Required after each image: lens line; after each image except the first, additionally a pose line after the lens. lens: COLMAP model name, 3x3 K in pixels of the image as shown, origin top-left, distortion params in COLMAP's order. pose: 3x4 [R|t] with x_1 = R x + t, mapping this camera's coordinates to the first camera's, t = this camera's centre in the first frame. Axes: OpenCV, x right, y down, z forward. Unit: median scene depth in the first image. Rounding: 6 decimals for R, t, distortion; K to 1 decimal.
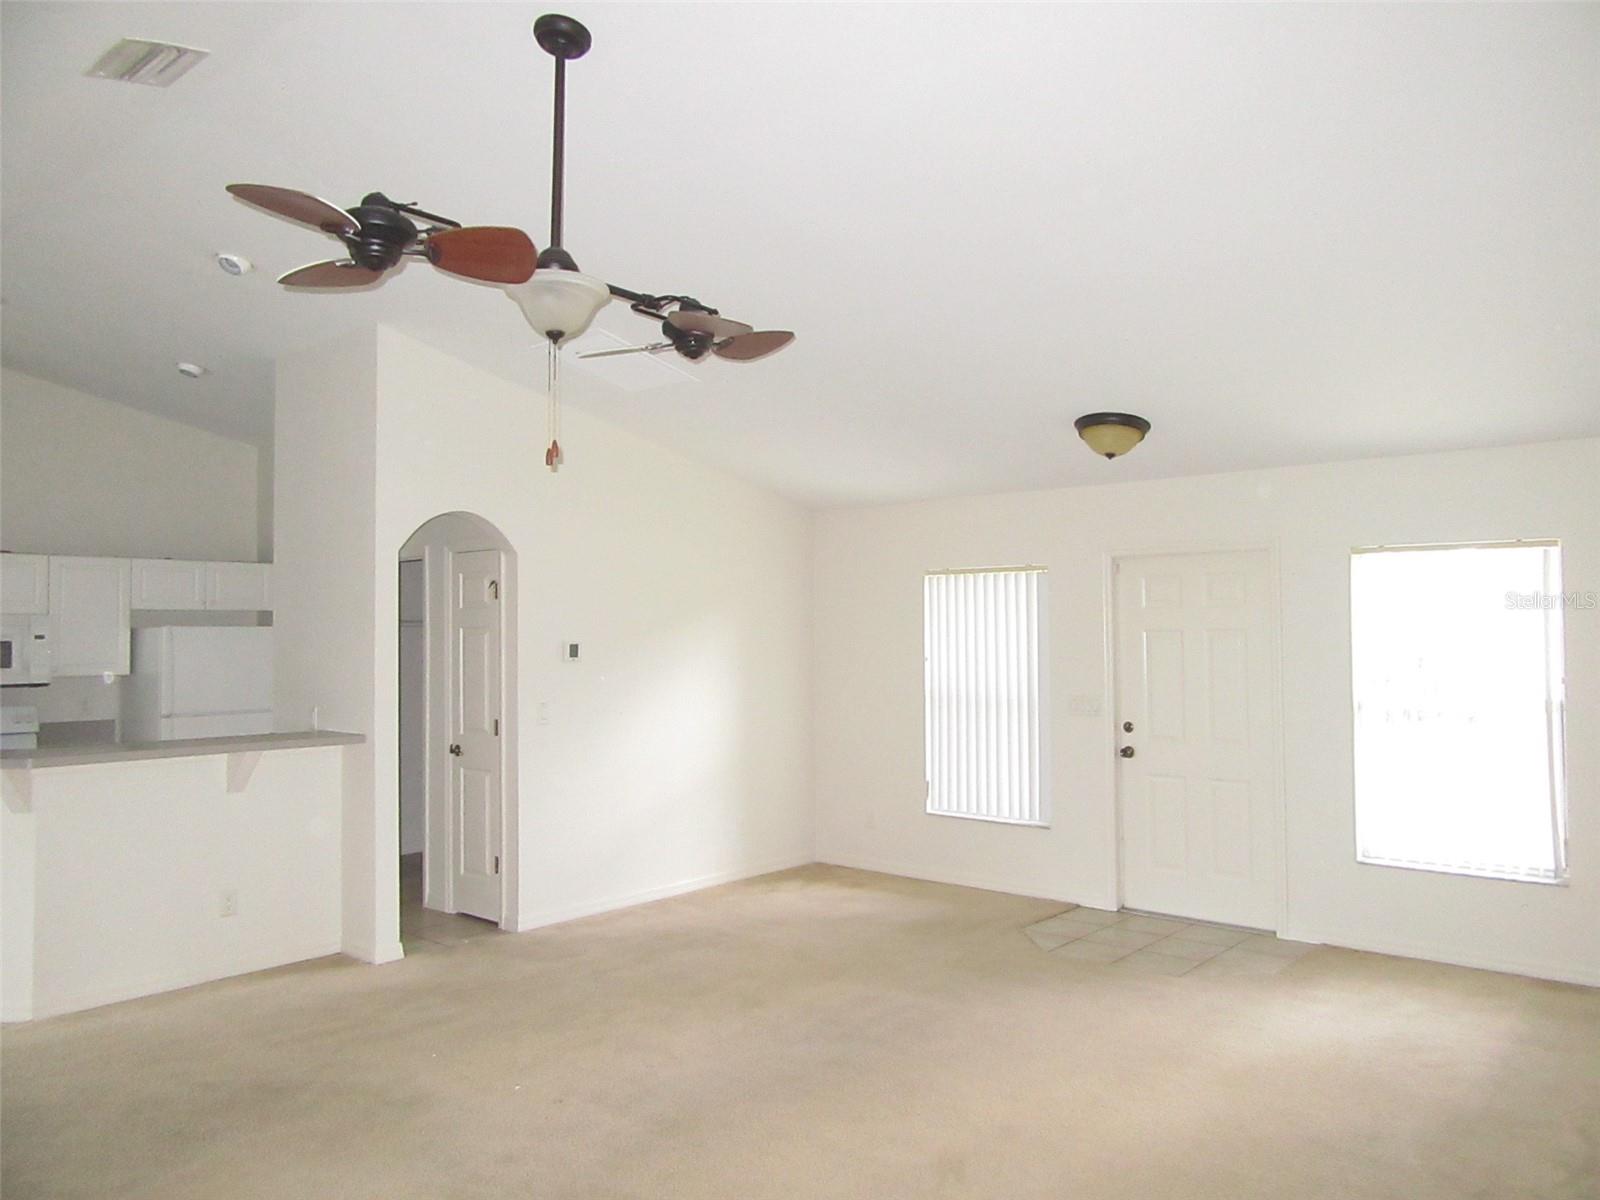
lens RADIAL K [[1180.1, 0, 800.0], [0, 1180.1, 600.0], [0, 0, 1]] dist [-0.008883, -0.000045]
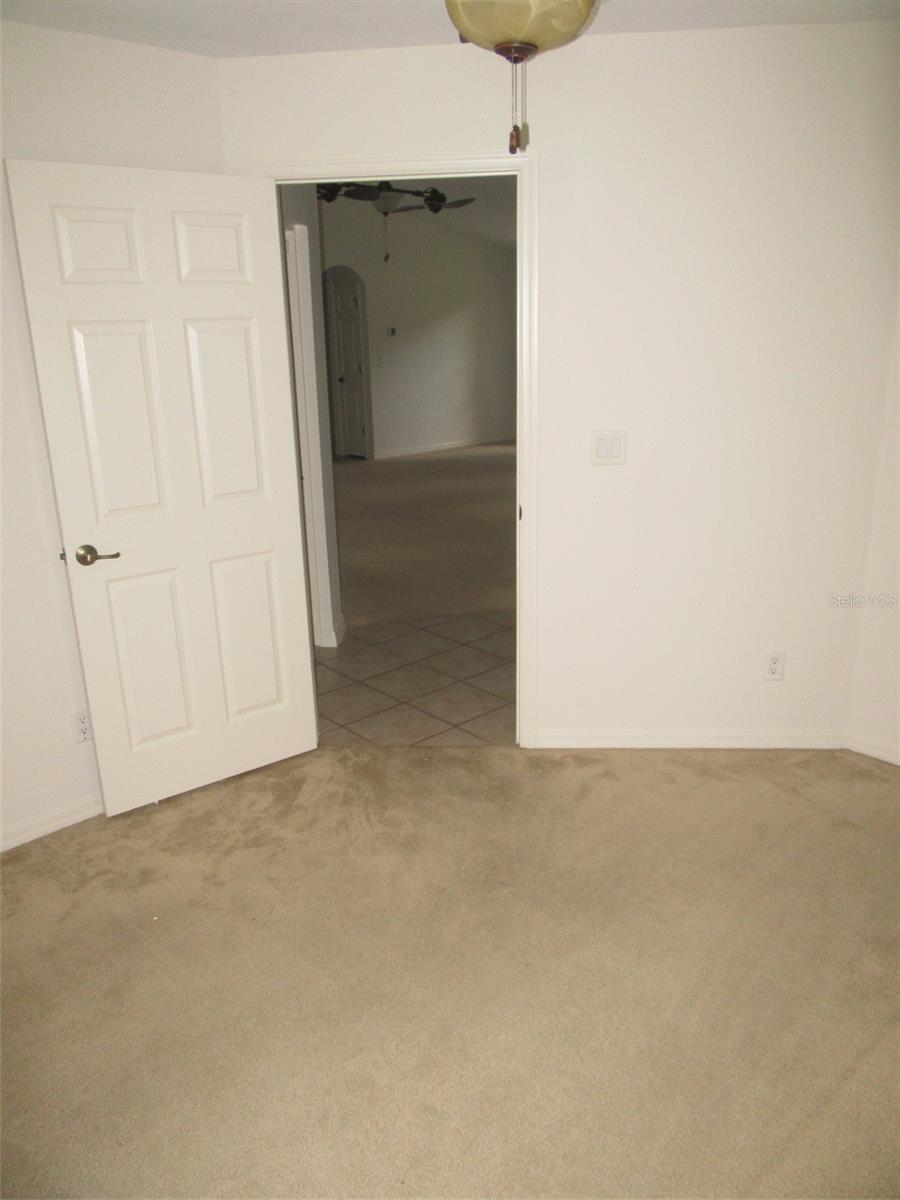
lens RADIAL K [[885.1, 0, 450.0], [0, 885.1, 600.0], [0, 0, 1]] dist [-0.008883, -0.000045]
pose [[0.992779, 0.019484, -0.118364, 0.189588], [0.020355, 0.945050, 0.326292, -0.030492], [0.118217, -0.326345, 0.937829, -1.123009]]
